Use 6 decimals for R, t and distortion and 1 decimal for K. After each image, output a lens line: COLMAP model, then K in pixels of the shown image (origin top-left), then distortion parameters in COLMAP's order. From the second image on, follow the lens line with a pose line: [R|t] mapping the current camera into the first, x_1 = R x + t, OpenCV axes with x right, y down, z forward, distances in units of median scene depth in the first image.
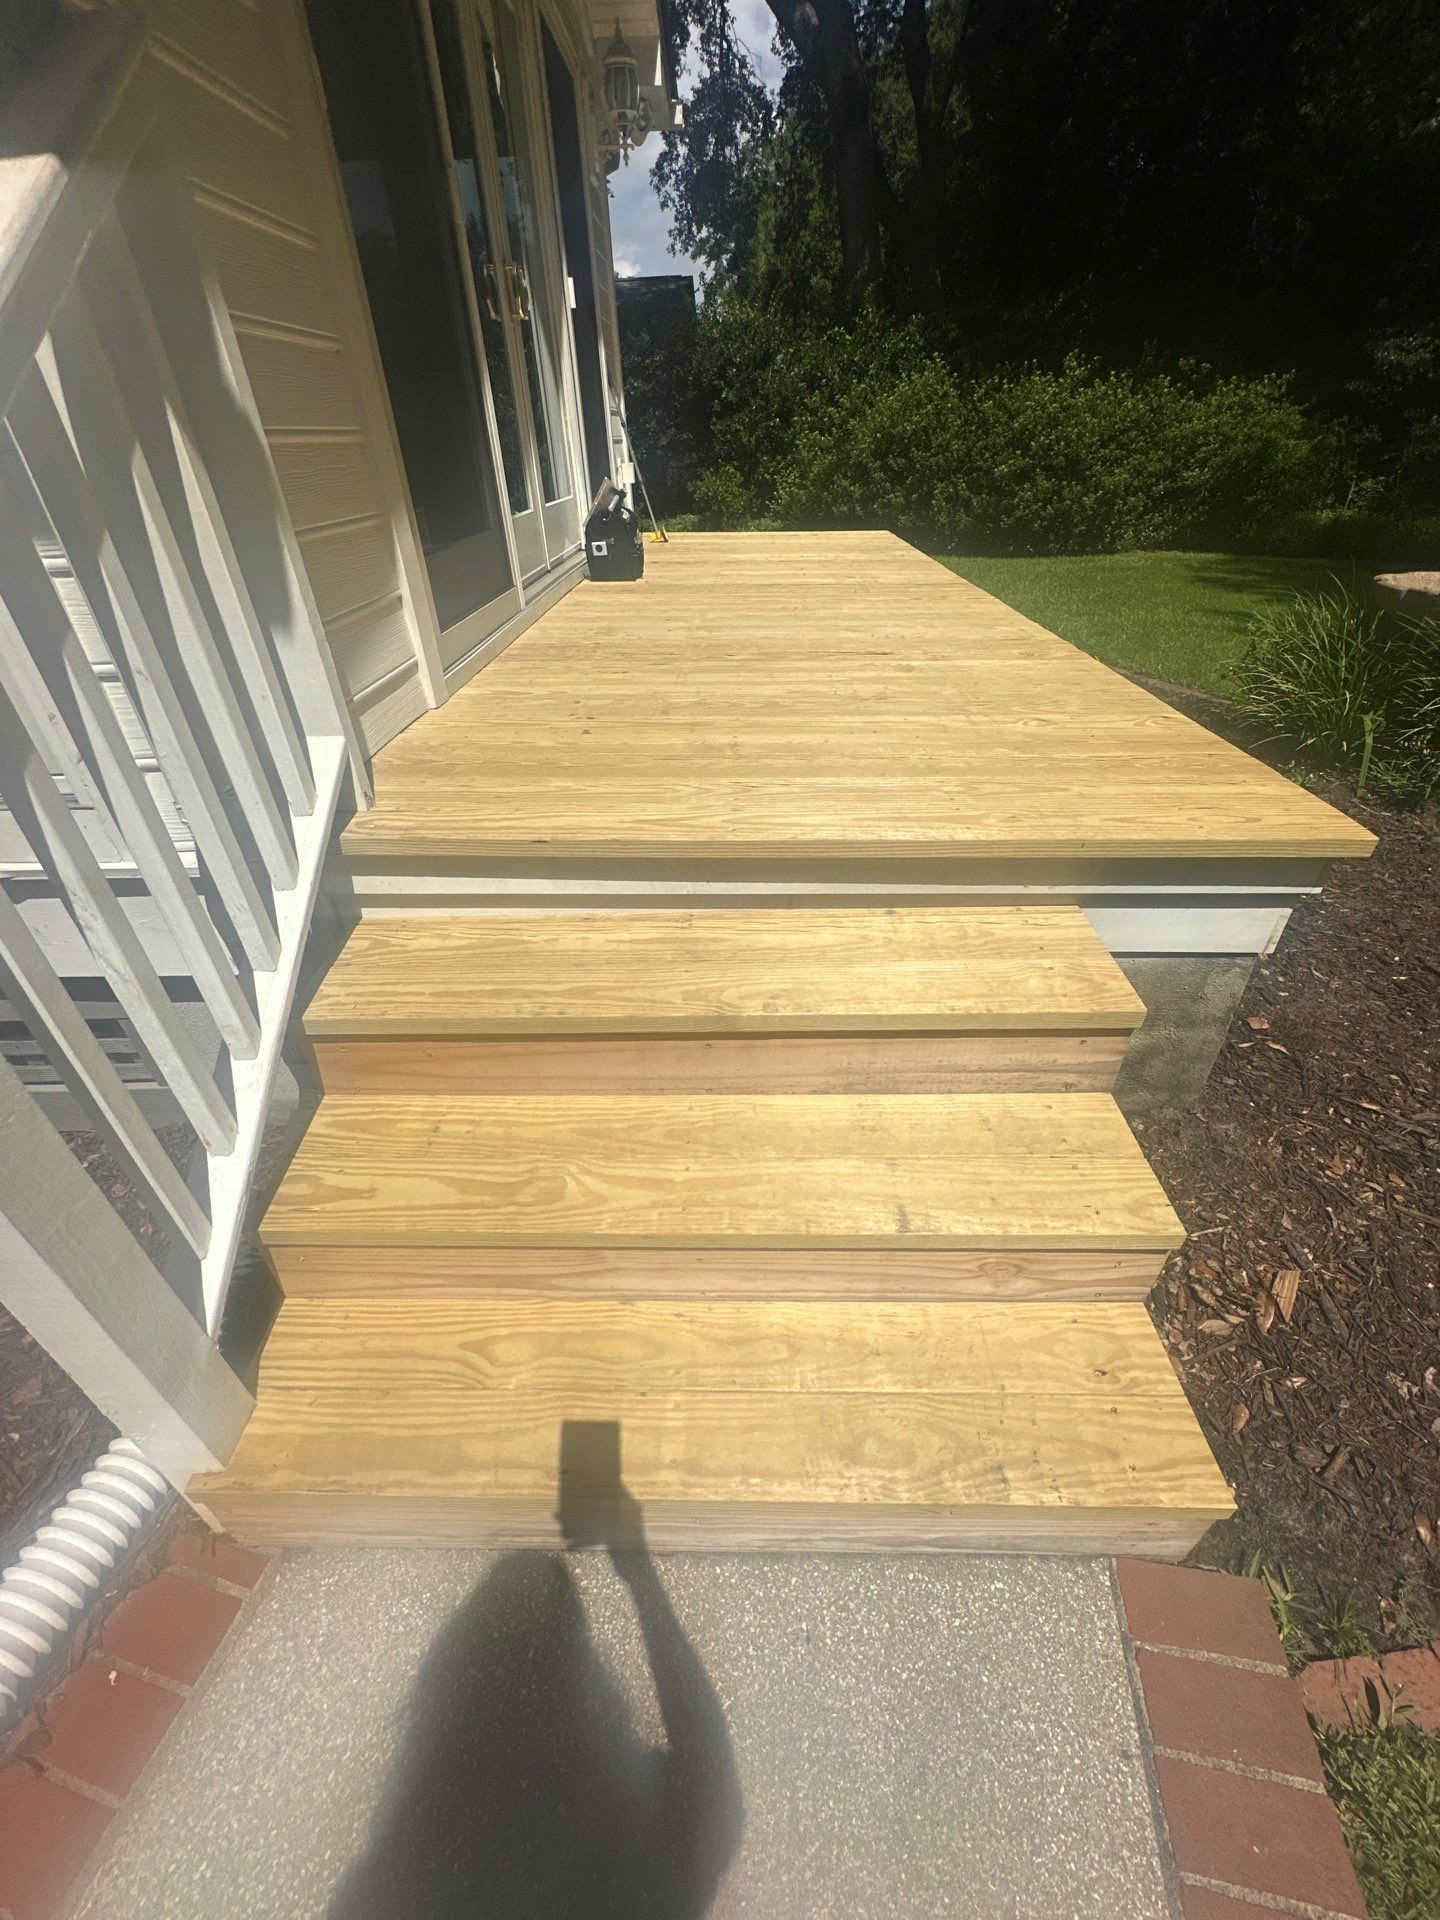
lens RADIAL K [[768.7, 0, 724.5], [0, 768.7, 957.3], [0, 0, 1]] dist [0.001488, -0.000725]
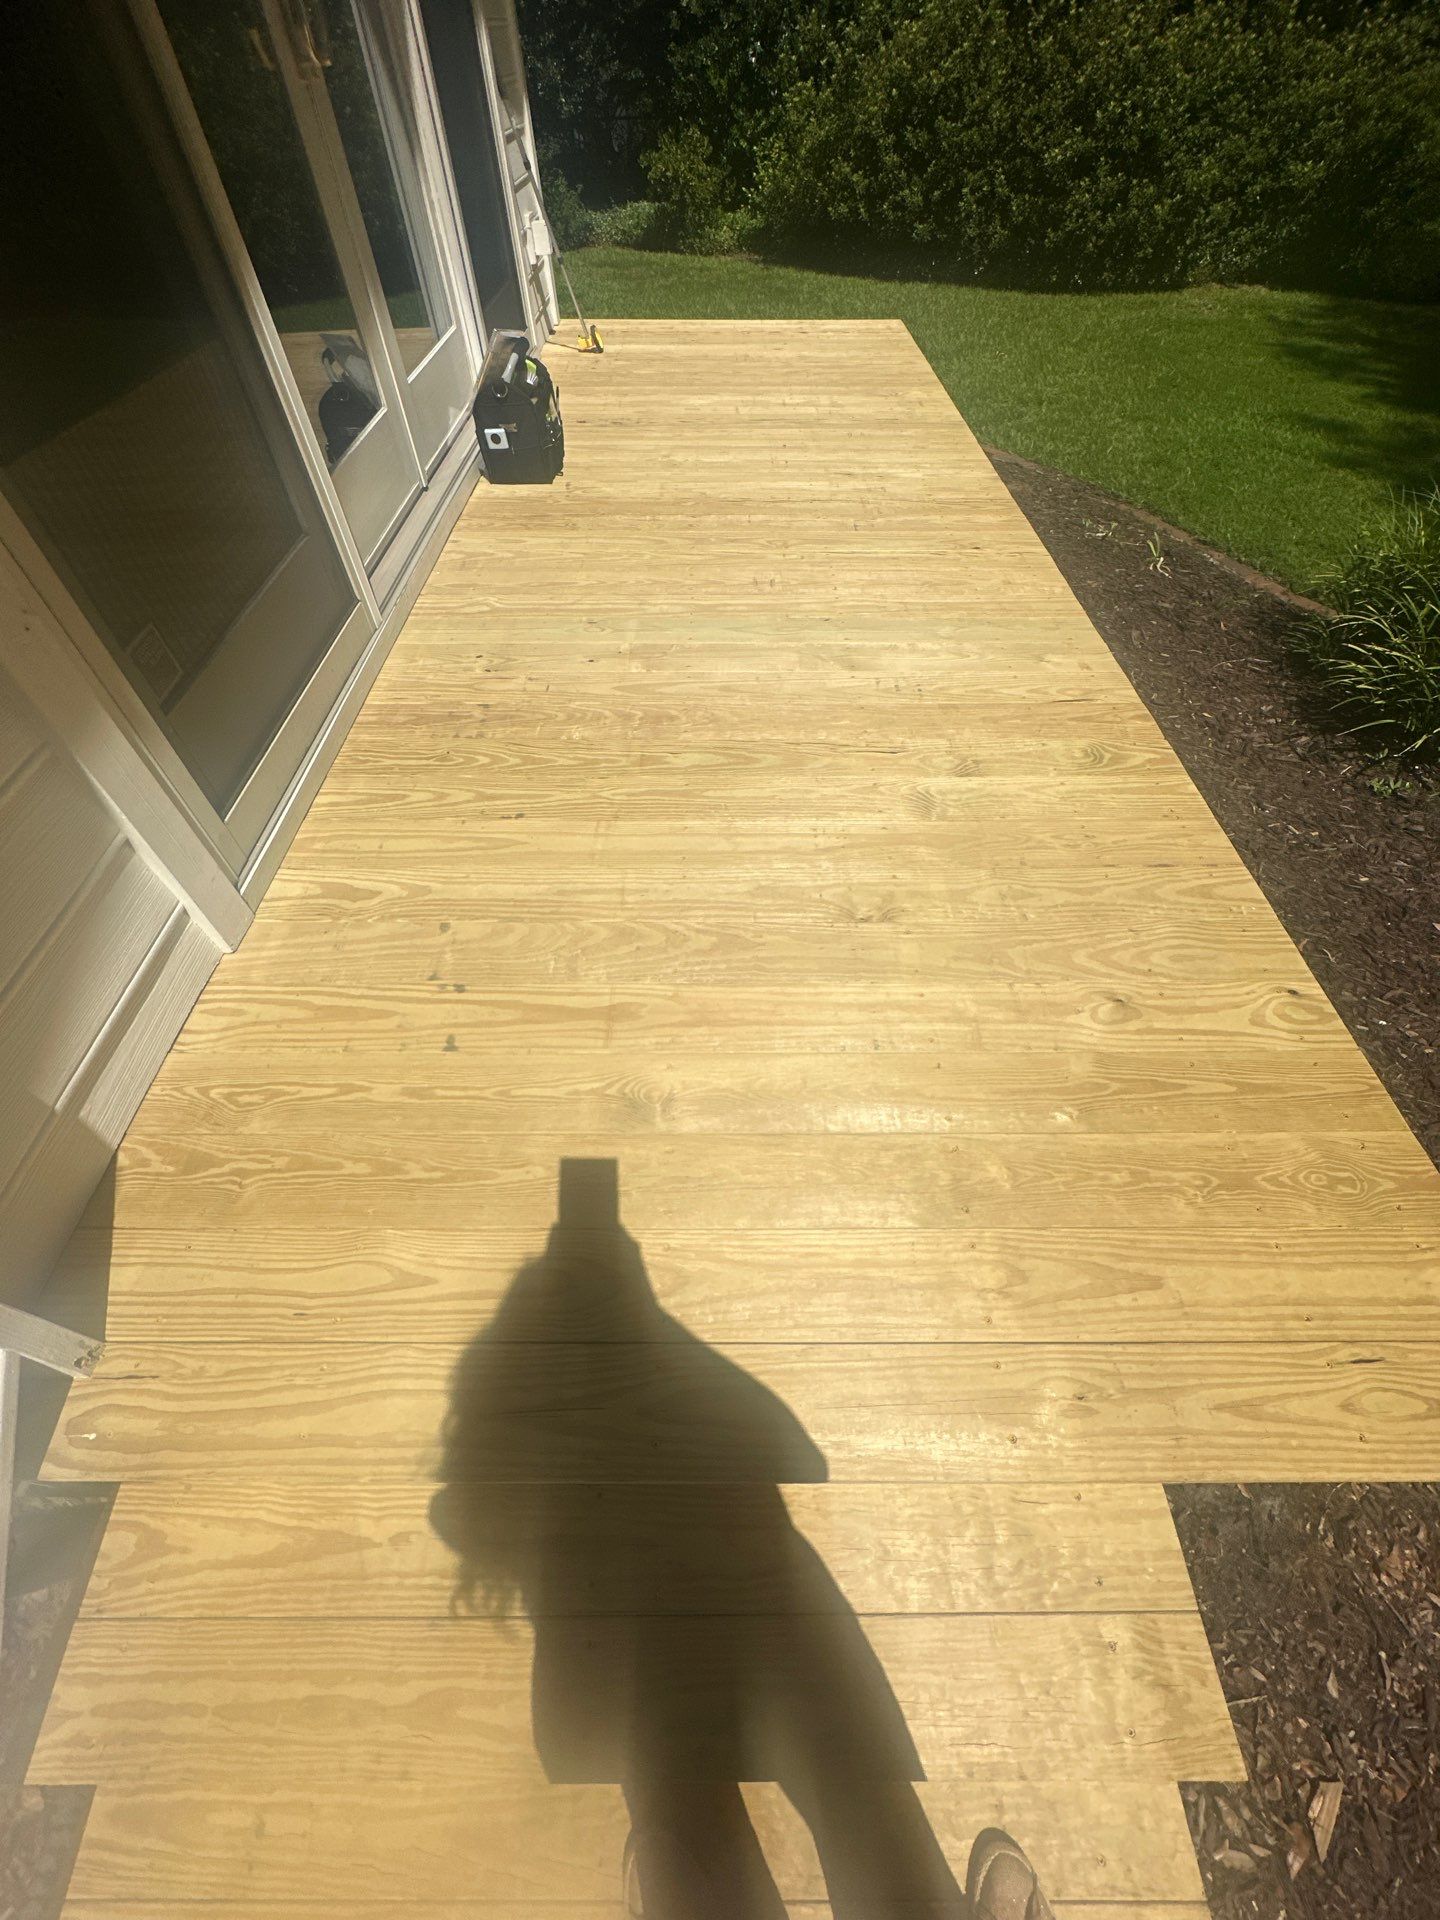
lens RADIAL K [[768.7, 0, 724.8], [0, 768.7, 957.7], [0, 0, 1]] dist [0.001488, -0.000725]
pose [[0.999570, -0.013704, 0.025926, 0.007987], [0.005742, 0.958438, 0.285245, -0.099855], [-0.028757, -0.284973, 0.958104, 0.065744]]
